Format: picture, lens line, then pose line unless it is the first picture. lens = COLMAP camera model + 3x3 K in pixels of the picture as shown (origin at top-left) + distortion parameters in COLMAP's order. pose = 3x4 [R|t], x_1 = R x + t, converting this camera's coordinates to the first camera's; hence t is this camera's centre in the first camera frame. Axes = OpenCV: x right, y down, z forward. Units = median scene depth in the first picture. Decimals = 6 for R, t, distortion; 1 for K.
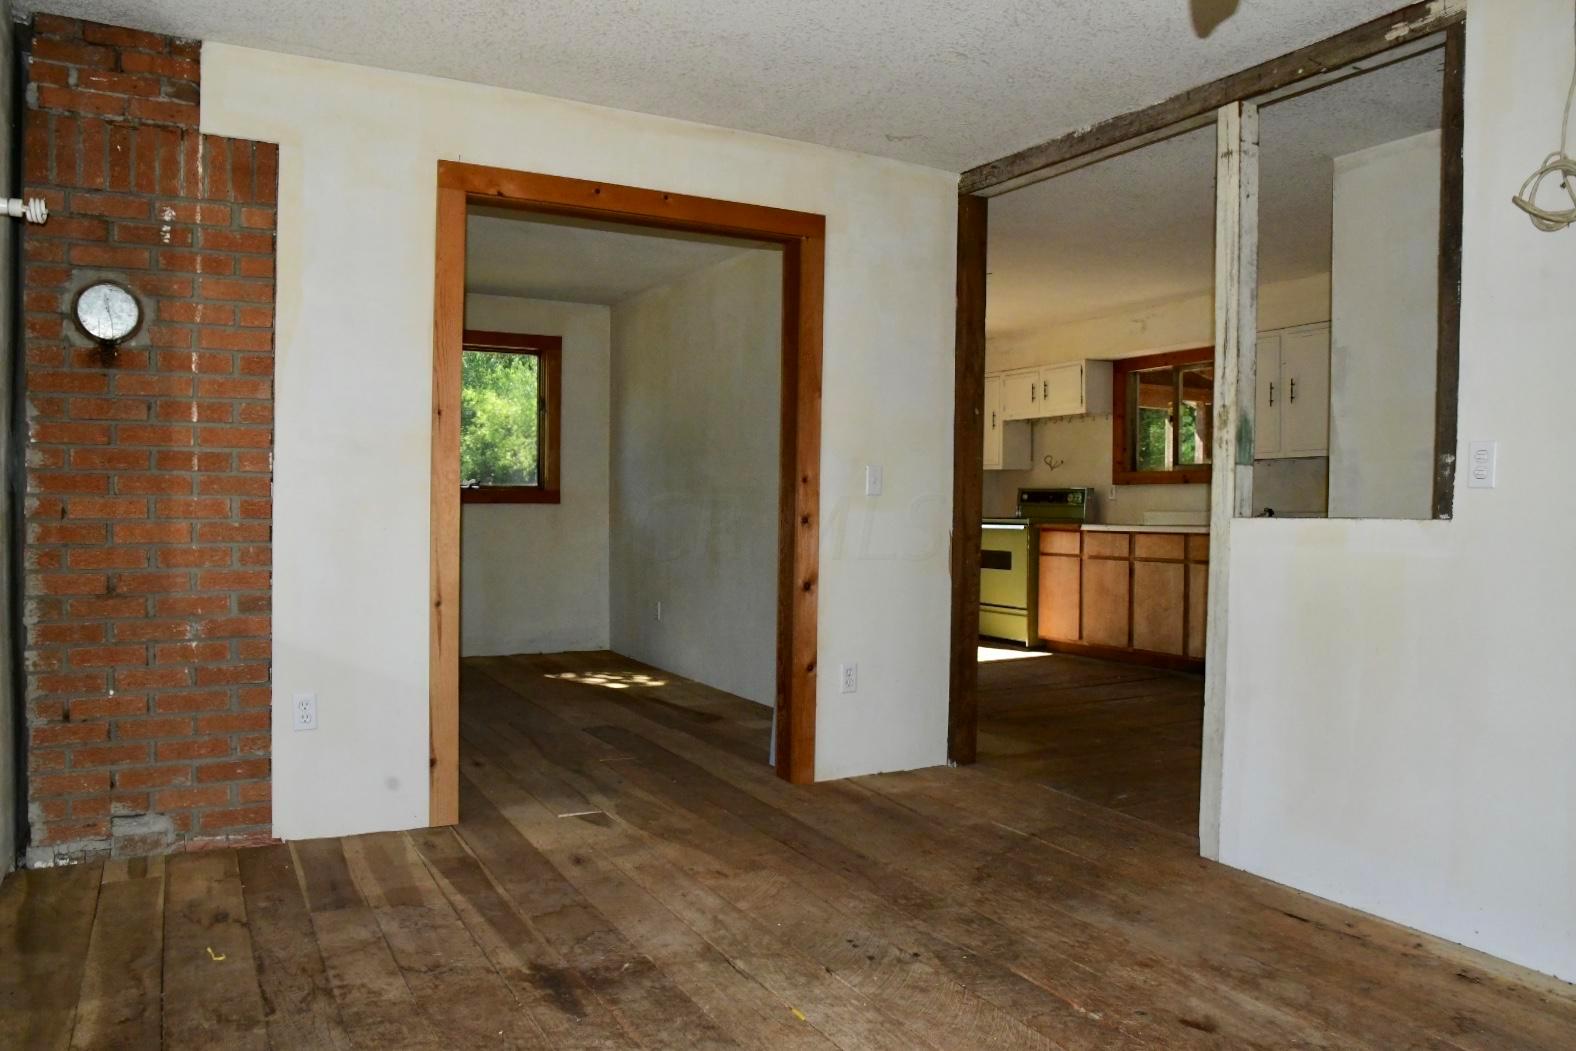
lens RADIAL K [[1130.7, 0, 781.9], [0, 1130.7, 538.7], [0, 0, 1]] dist [-0.123759, 0.068707]
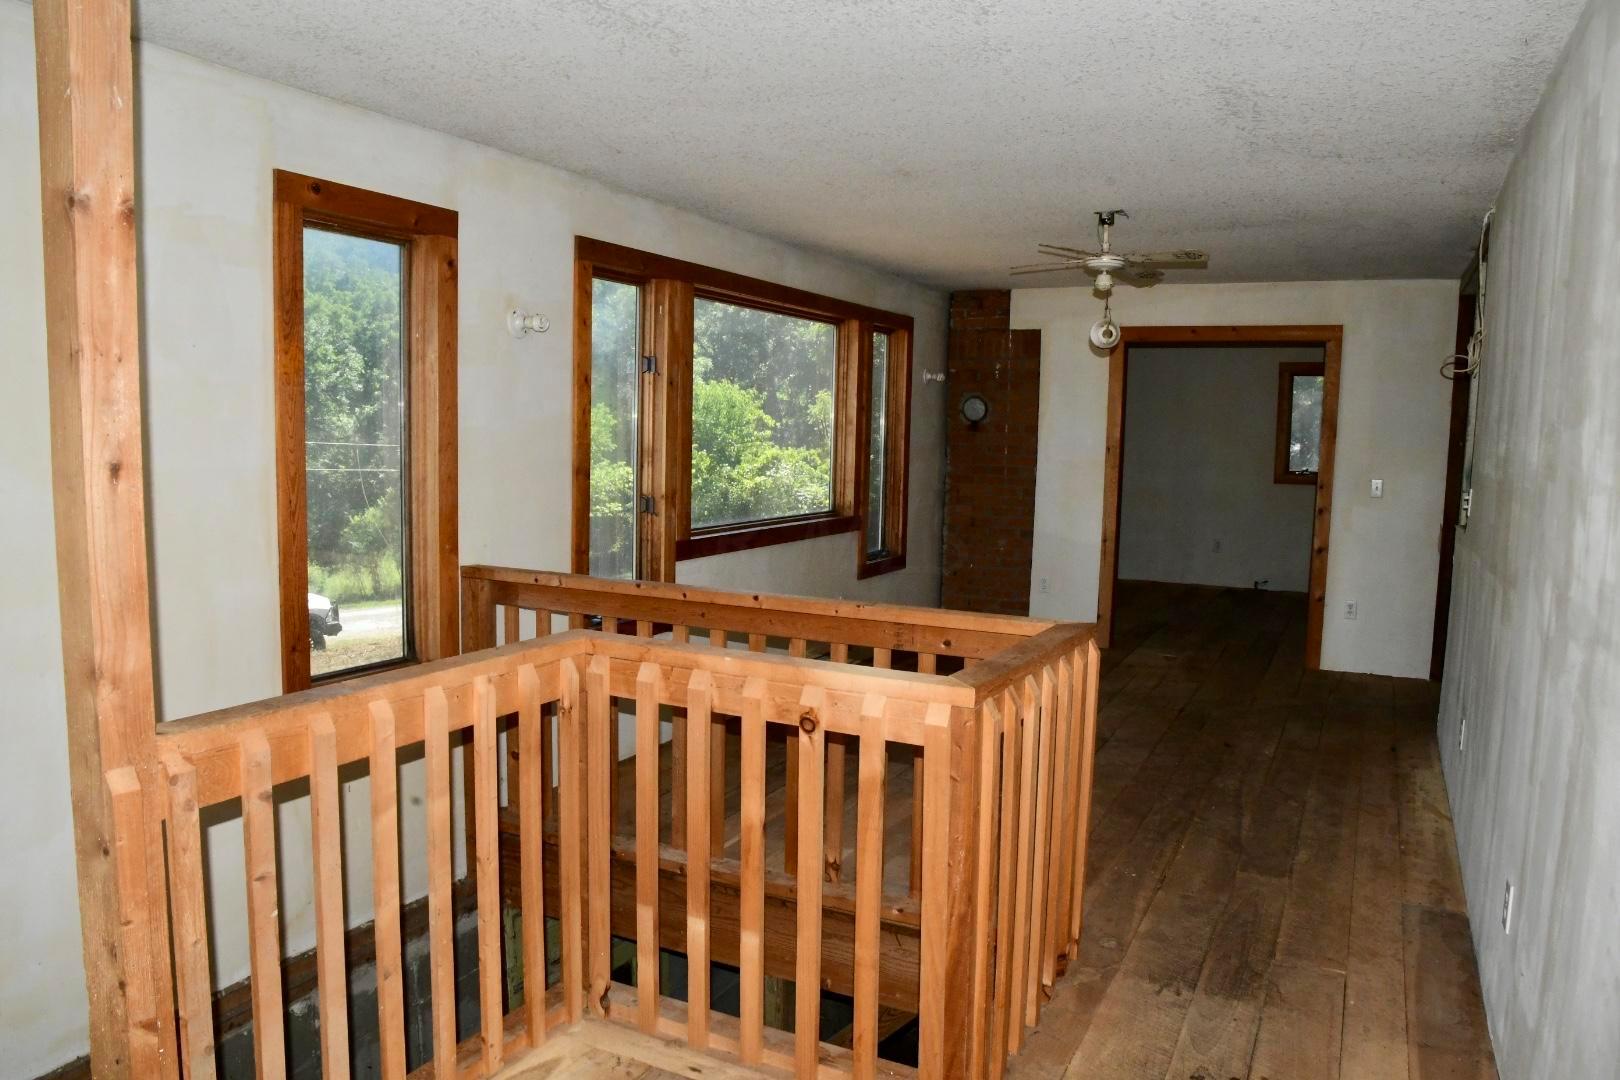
lens RADIAL K [[1162.2, 0, 817.9], [0, 1162.2, 543.5], [0, 0, 1]] dist [-0.123759, 0.068707]
pose [[0.573726, 0.080631, -0.815069, 1.293251], [-0.039405, 0.996707, 0.070863, -0.077857], [0.818099, -0.008539, 0.575014, -0.768661]]
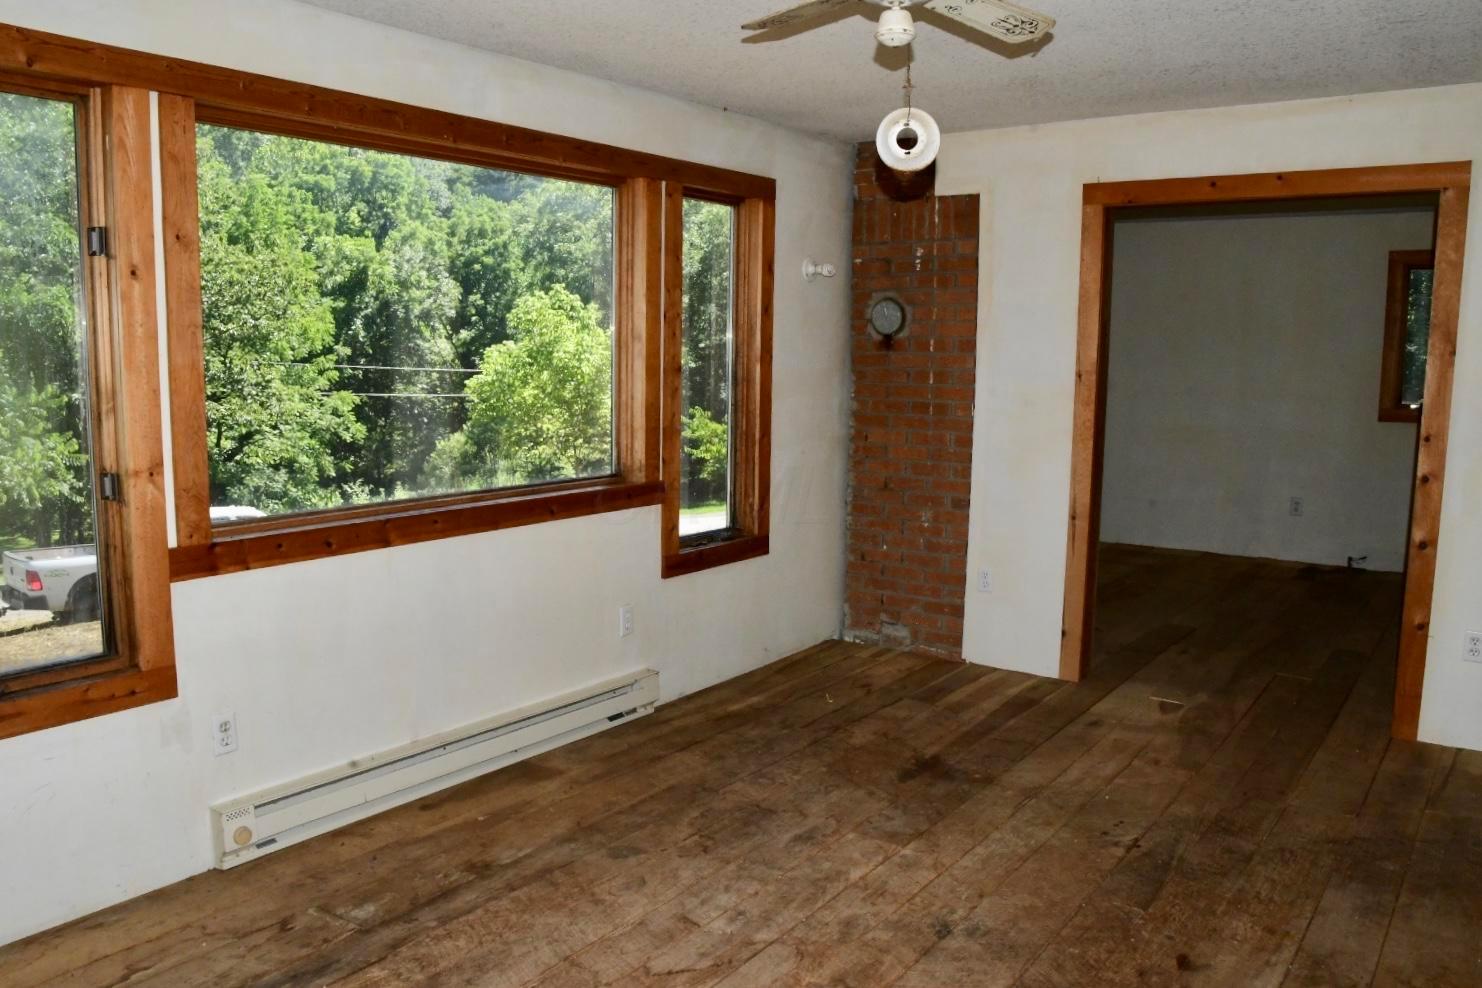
lens RADIAL K [[1150.5, 0, 744.4], [0, 1150.5, 497.8], [0, 0, 1]] dist [-0.111577, 0.048251]
pose [[0.428885, 0.109002, -0.896759, 0.854663], [-0.033380, 0.993928, 0.104849, -0.110020], [0.902742, -0.015034, 0.429919, 0.054693]]
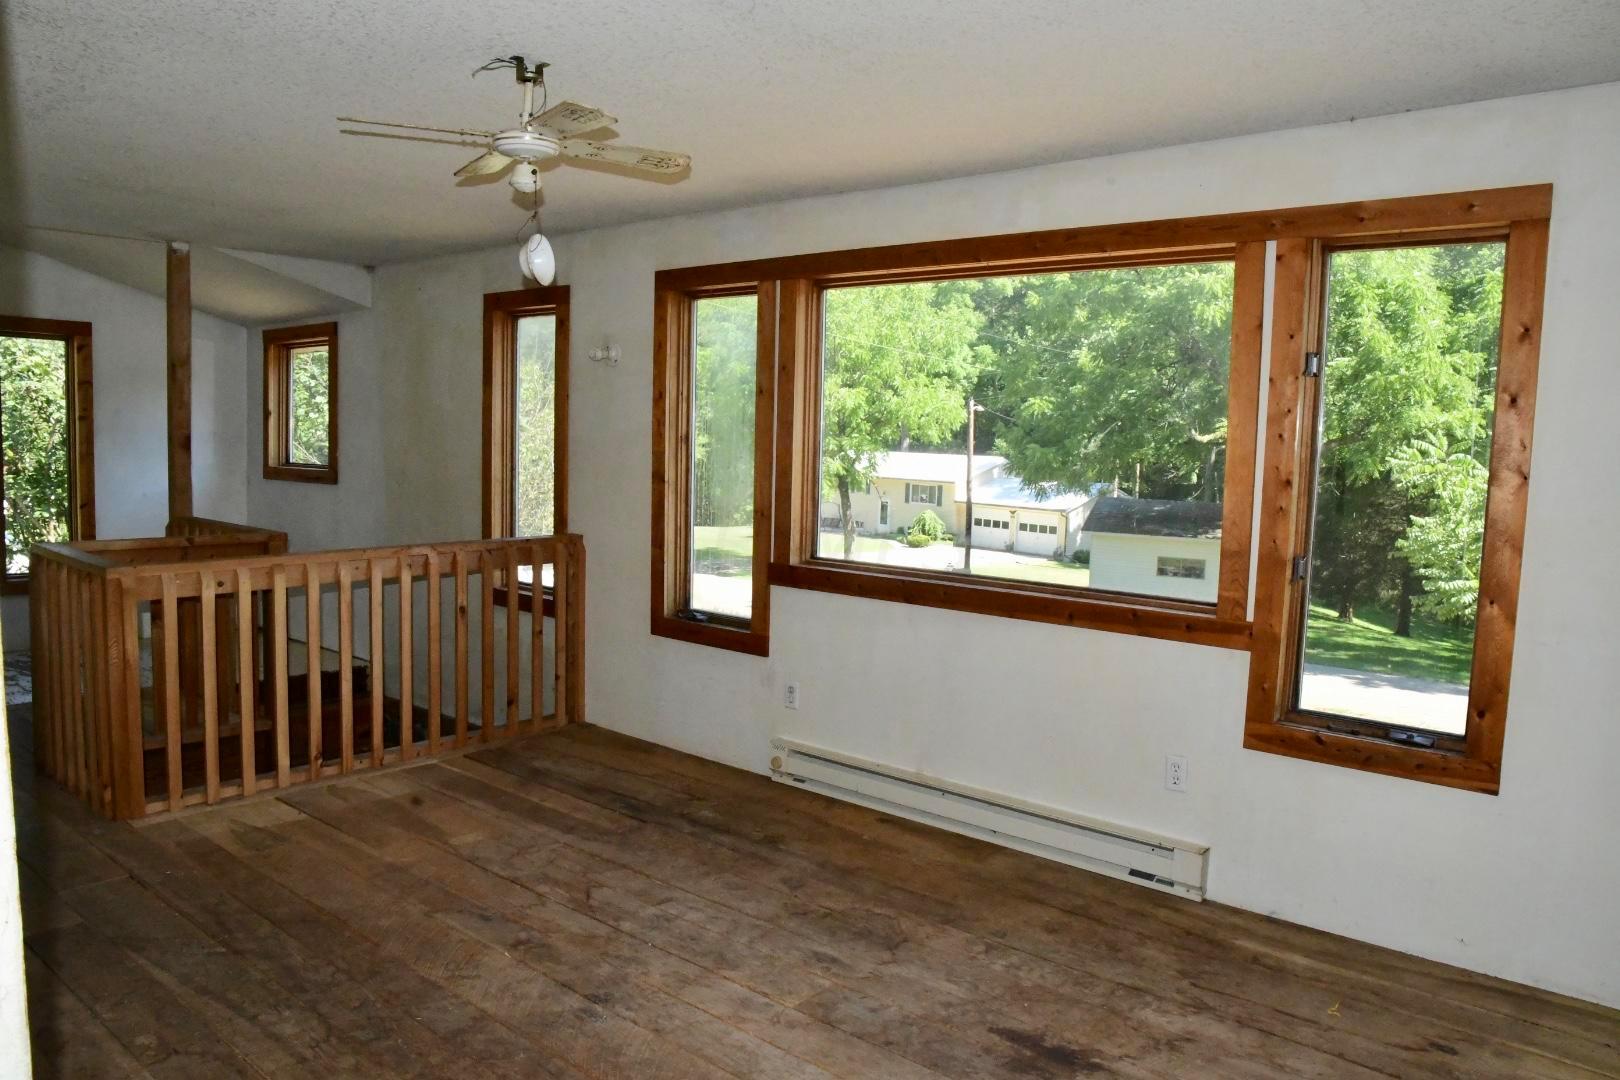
lens RADIAL K [[1162.2, 0, 802.3], [0, 1162.2, 540.8], [0, 0, 1]] dist [-0.123759, 0.068707]
pose [[-0.937582, -0.006094, -0.347712, 0.318711], [-0.049224, 0.992106, 0.115340, -0.161567], [0.344264, 0.125256, -0.930480, 1.452818]]
